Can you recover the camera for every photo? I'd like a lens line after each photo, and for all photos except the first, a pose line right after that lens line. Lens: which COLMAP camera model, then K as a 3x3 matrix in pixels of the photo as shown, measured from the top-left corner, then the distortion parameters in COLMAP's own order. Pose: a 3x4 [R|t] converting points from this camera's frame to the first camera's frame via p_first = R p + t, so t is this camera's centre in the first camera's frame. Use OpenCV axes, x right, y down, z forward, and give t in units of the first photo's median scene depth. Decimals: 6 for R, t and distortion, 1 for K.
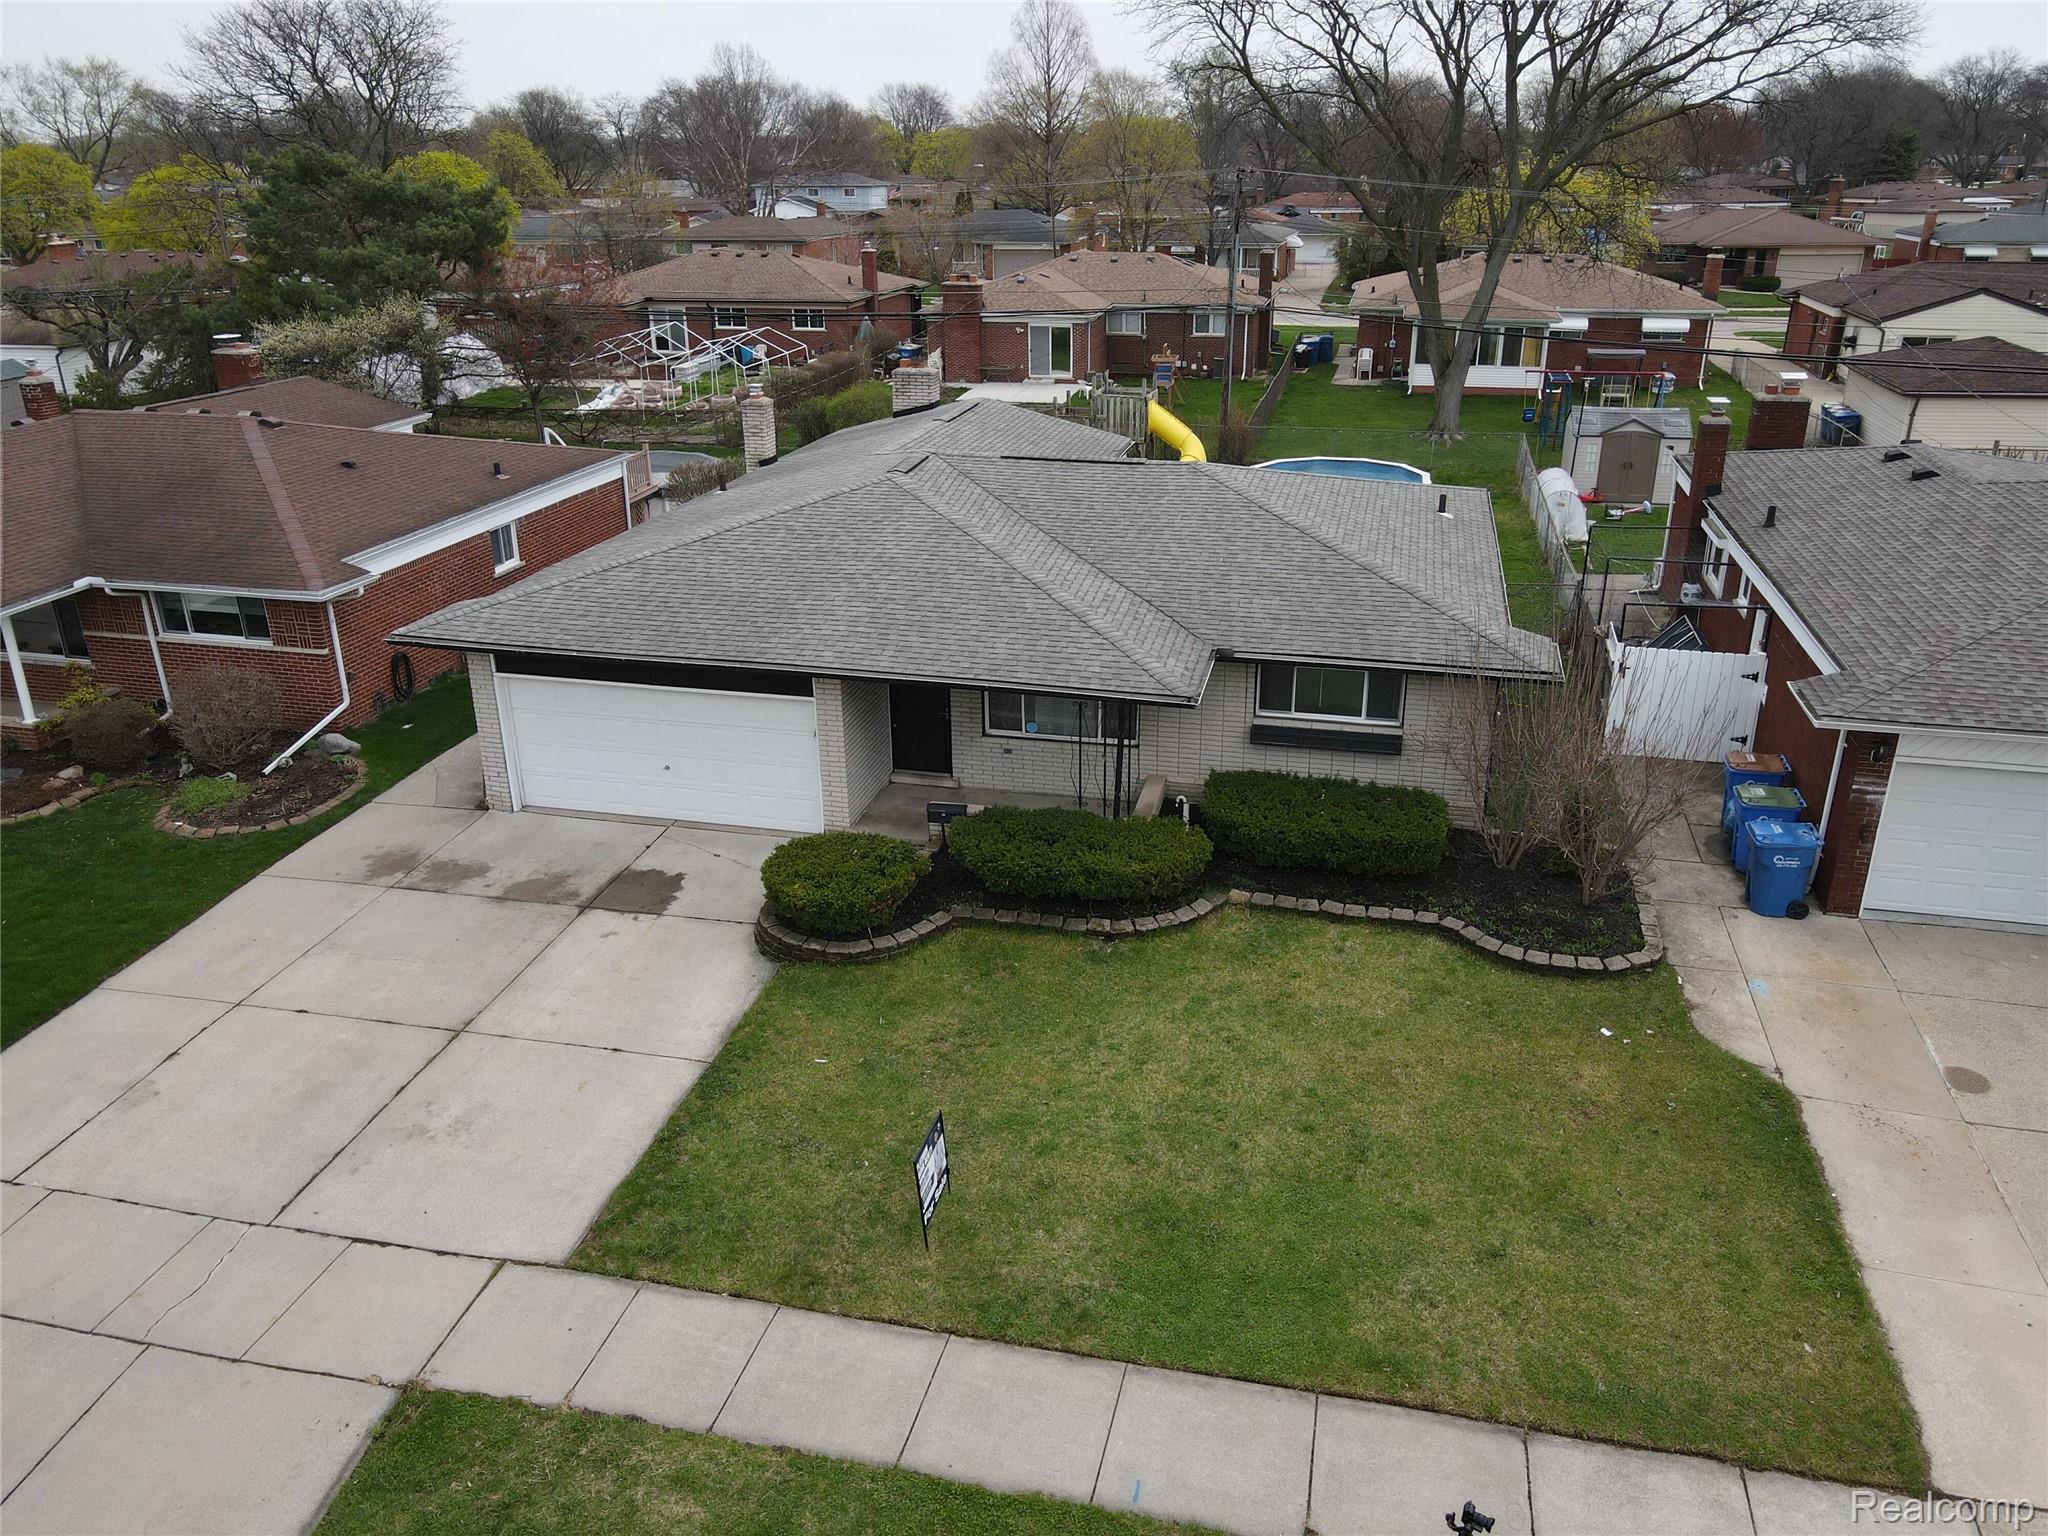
lens RADIAL K [[1518.6, 0, 1026.5], [0, 1518.6, 760.0], [0, 0, 1]] dist [0.010155, 0.005554]
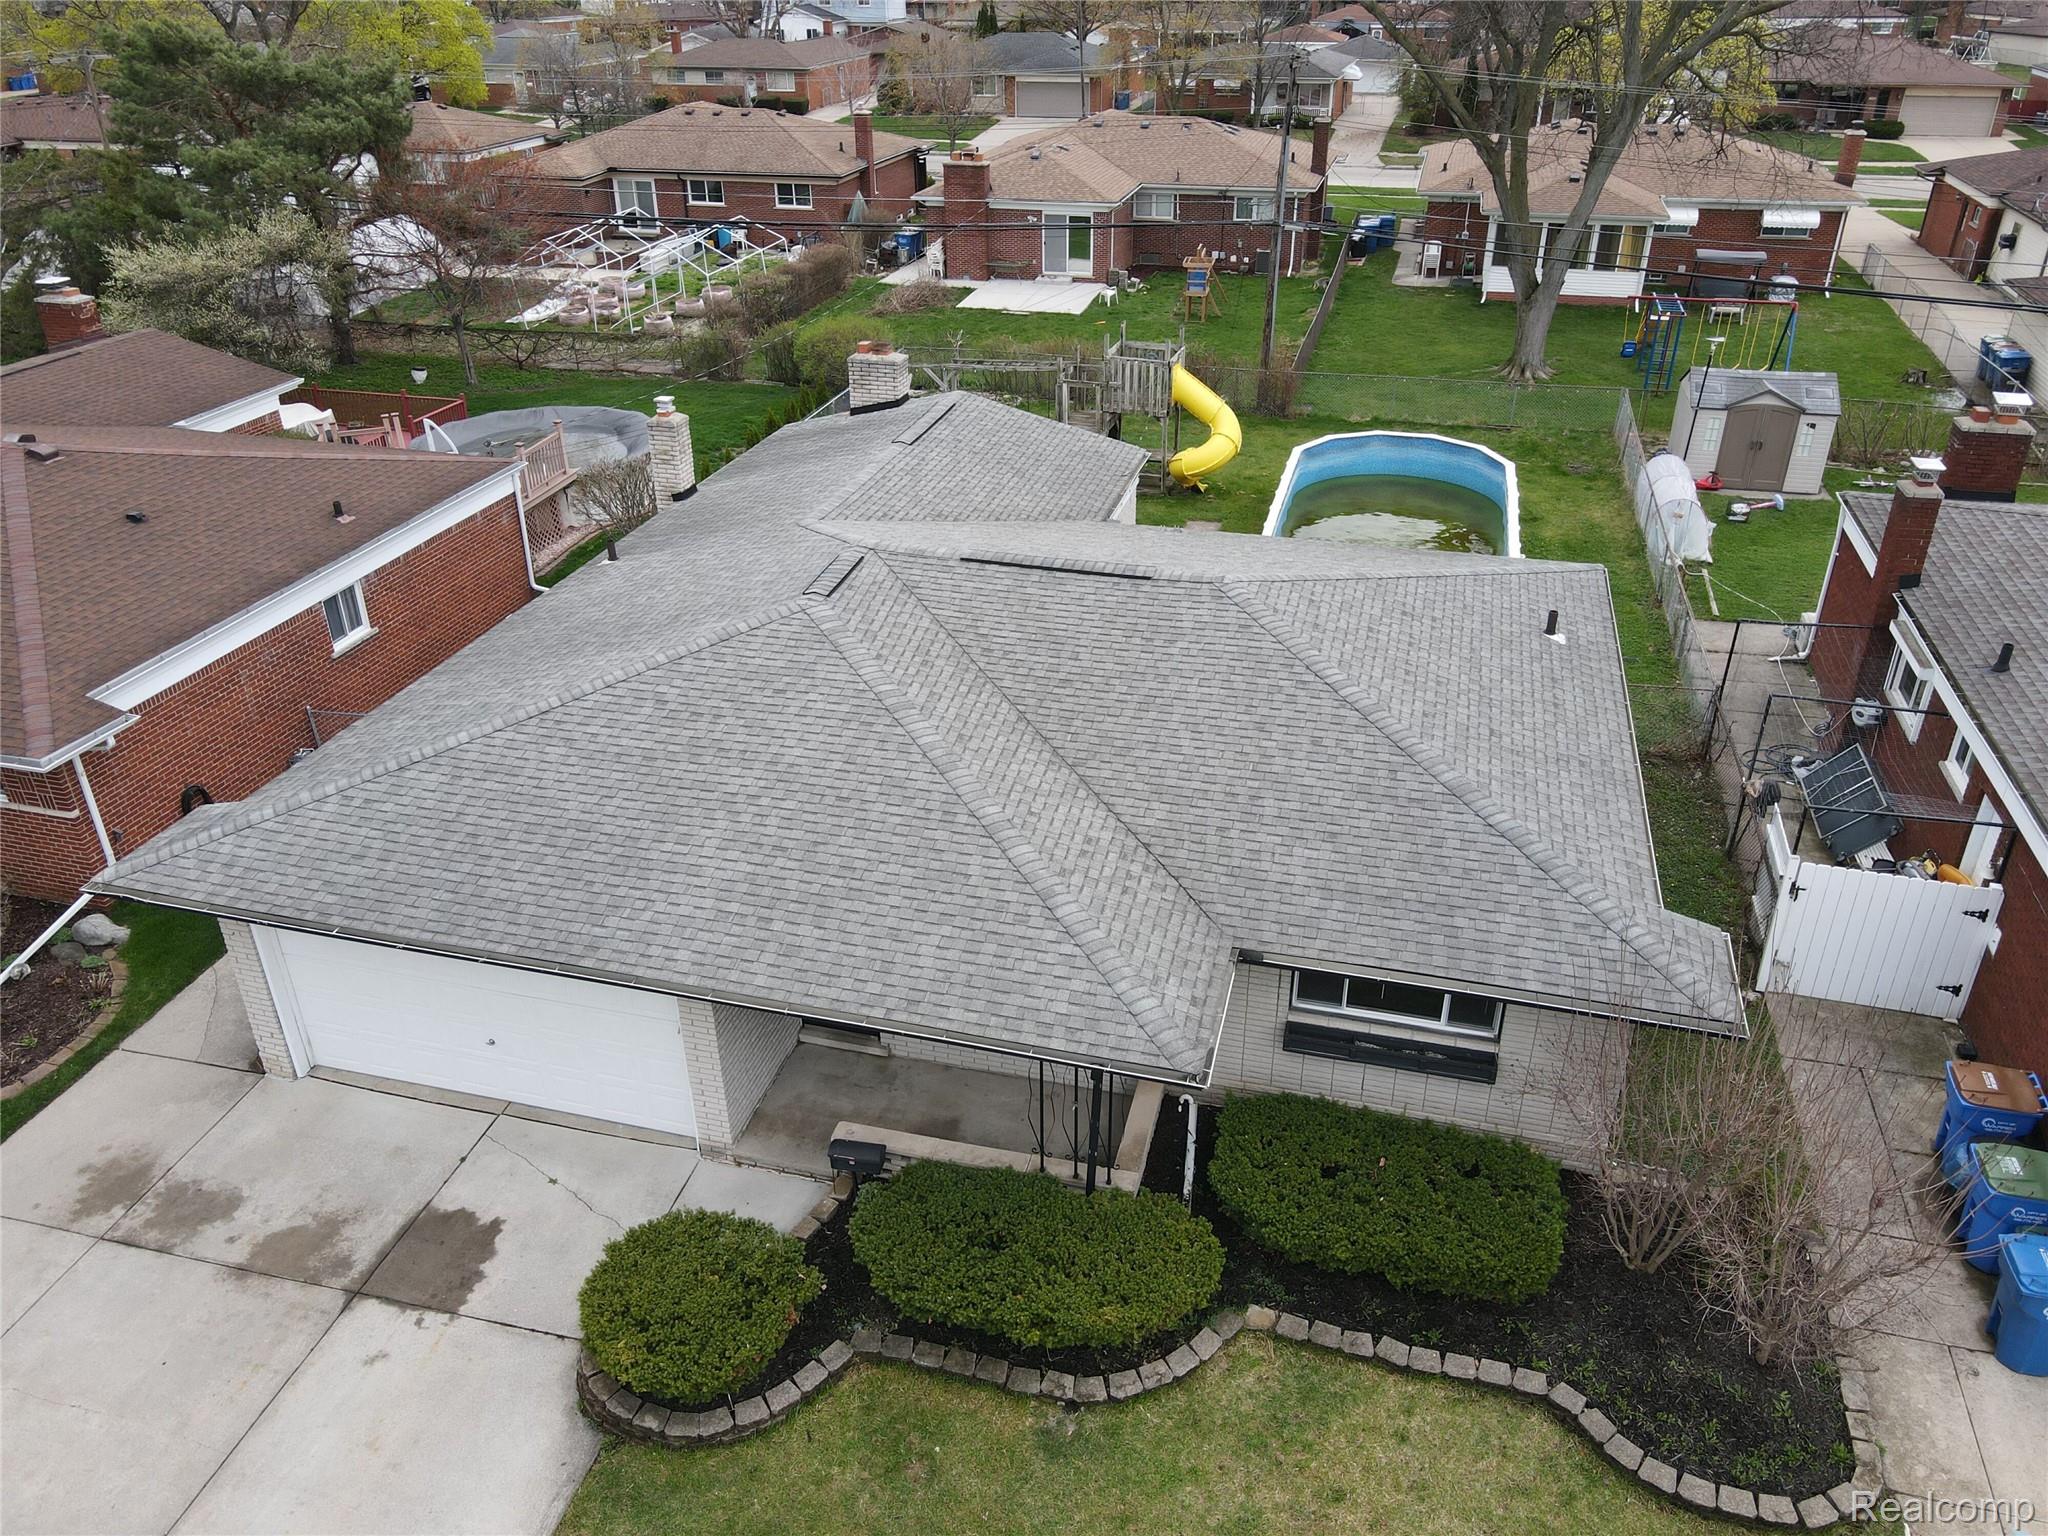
lens RADIAL K [[1518.6, 0, 1025.8], [0, 1518.6, 772.4], [0, 0, 1]] dist [0.010155, 0.005554]
pose [[0.999719, 0.012743, -0.019973, 0.032037], [-0.010152, 0.992122, 0.124865, -0.192447], [0.021407, -0.124627, 0.991973, 0.252362]]
